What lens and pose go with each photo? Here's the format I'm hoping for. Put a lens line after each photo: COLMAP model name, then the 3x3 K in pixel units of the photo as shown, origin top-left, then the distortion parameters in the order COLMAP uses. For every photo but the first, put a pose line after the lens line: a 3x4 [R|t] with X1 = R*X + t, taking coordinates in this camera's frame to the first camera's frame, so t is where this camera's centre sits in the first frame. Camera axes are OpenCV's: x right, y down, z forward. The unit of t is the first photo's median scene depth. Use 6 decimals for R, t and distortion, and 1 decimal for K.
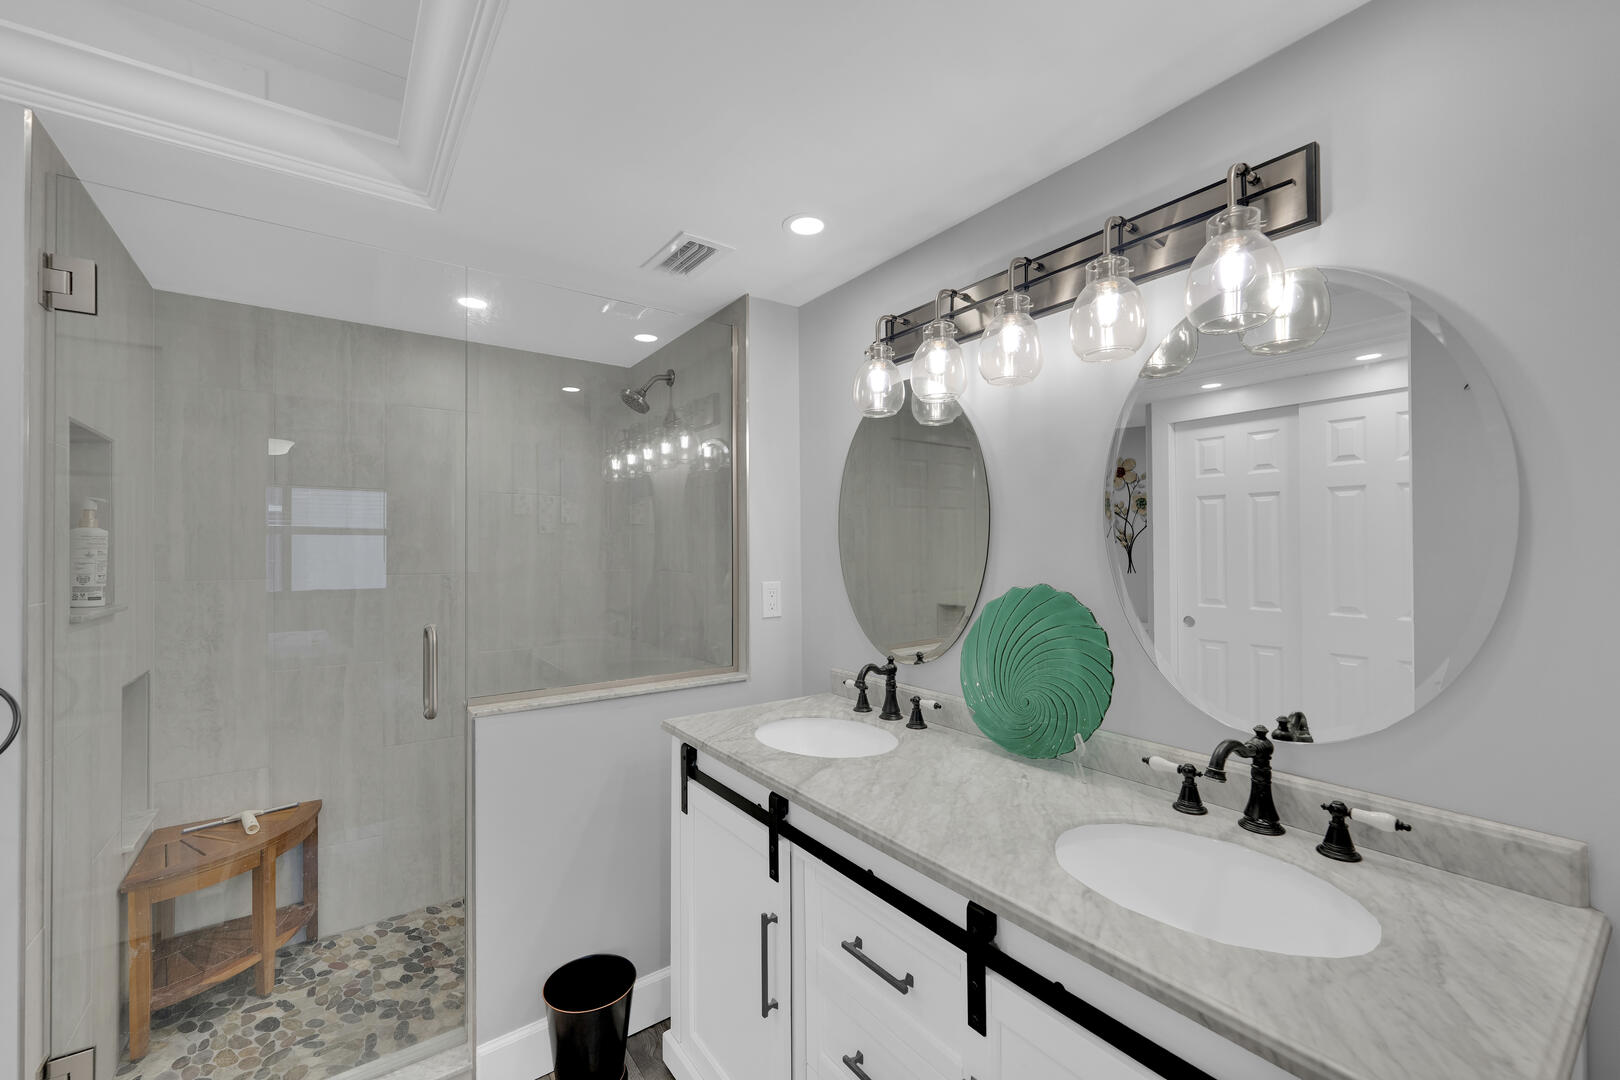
lens RADIAL K [[661.8, 0, 814.0], [0, 661.8, 538.2], [0, 0, 1]] dist [-0.001974, -0.000338]
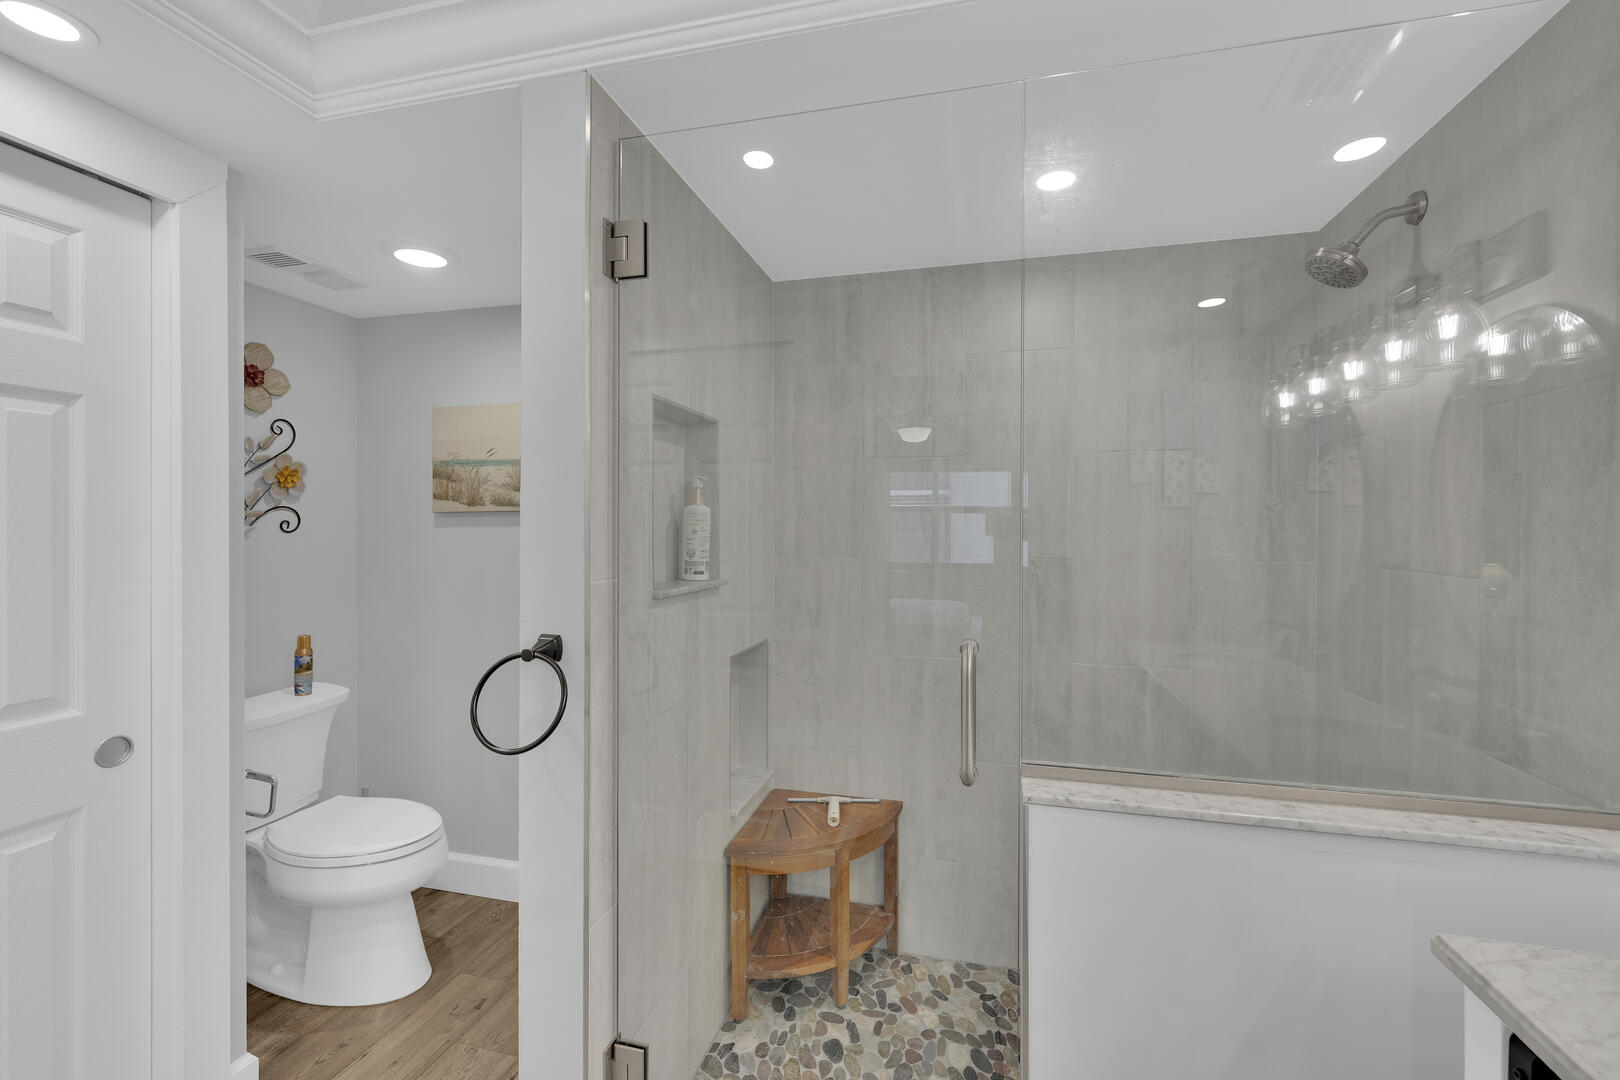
lens RADIAL K [[647.5, 0, 806.0], [0, 647.5, 531.4], [0, 0, 1]] dist [0.000962, -0.000103]
pose [[0.610423, 0.012028, -0.791984, -0.130296], [0.006637, 0.999772, 0.020299, 0.004623], [0.792048, -0.017648, 0.610204, 0.373236]]
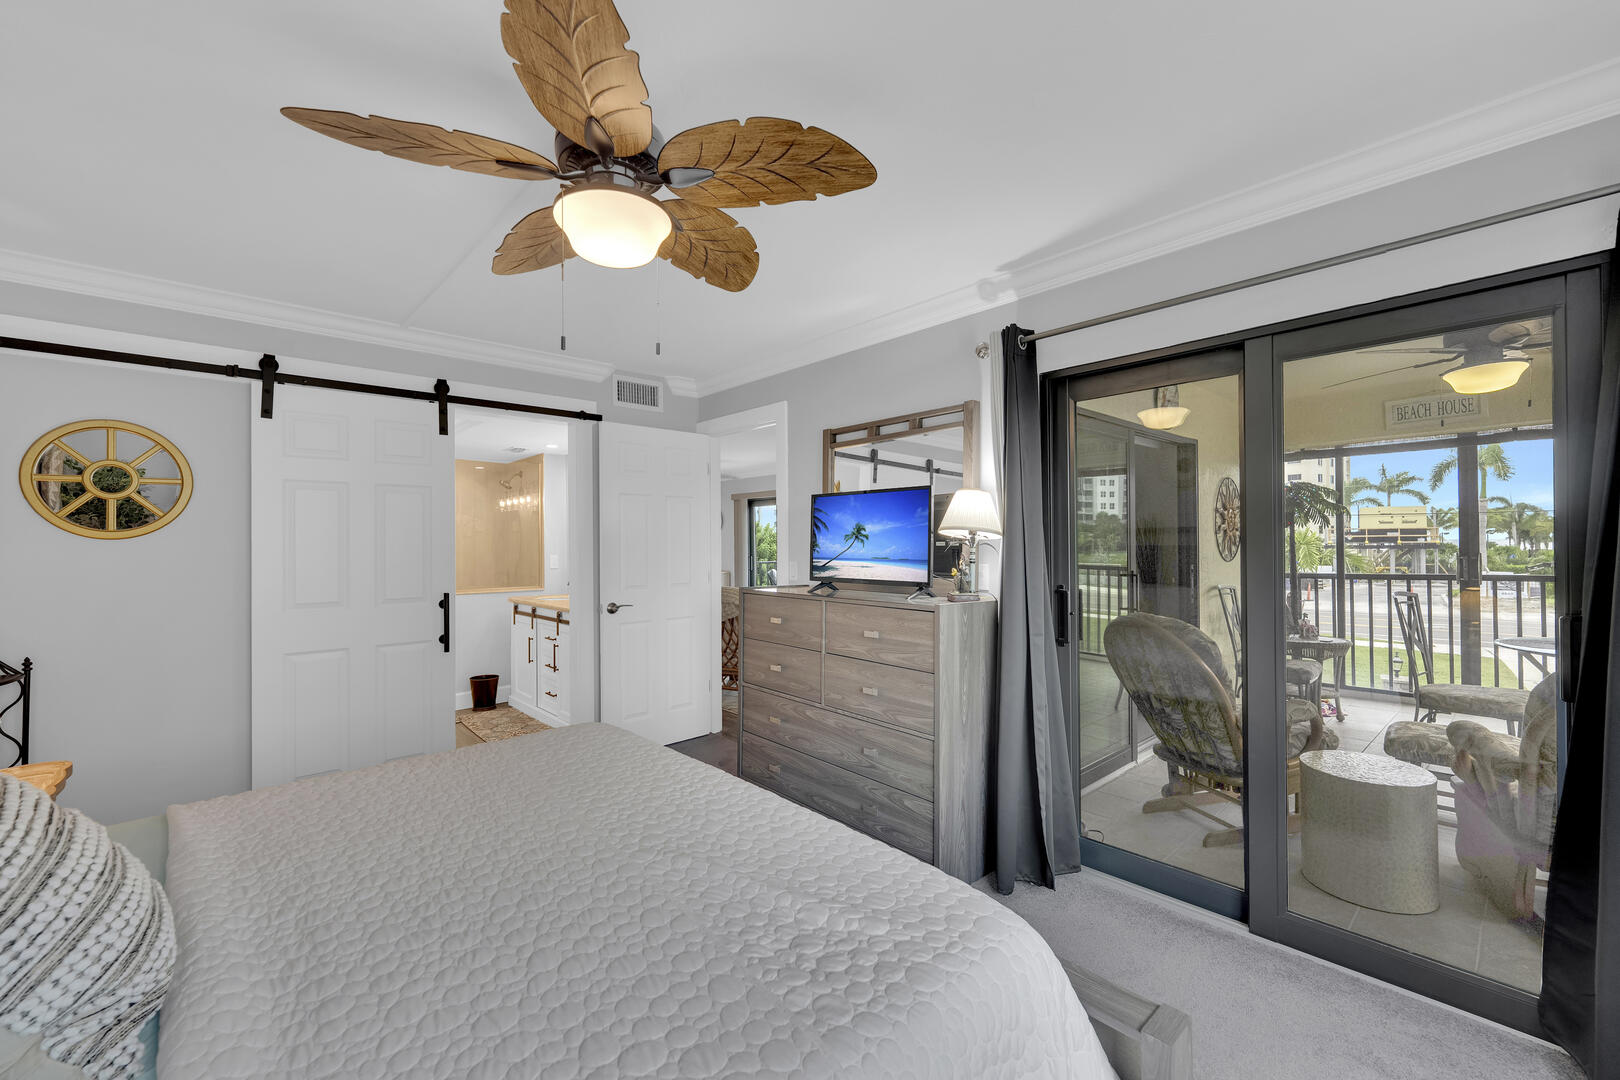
lens RADIAL K [[661.8, 0, 814.0], [0, 661.8, 538.2], [0, 0, 1]] dist [-0.001974, -0.000338]
pose [[0.996575, -0.020132, 0.080208, 0.886488], [0.019467, 0.999769, 0.009069, 0.001374], [-0.080372, -0.007477, 0.996737, -2.034120]]
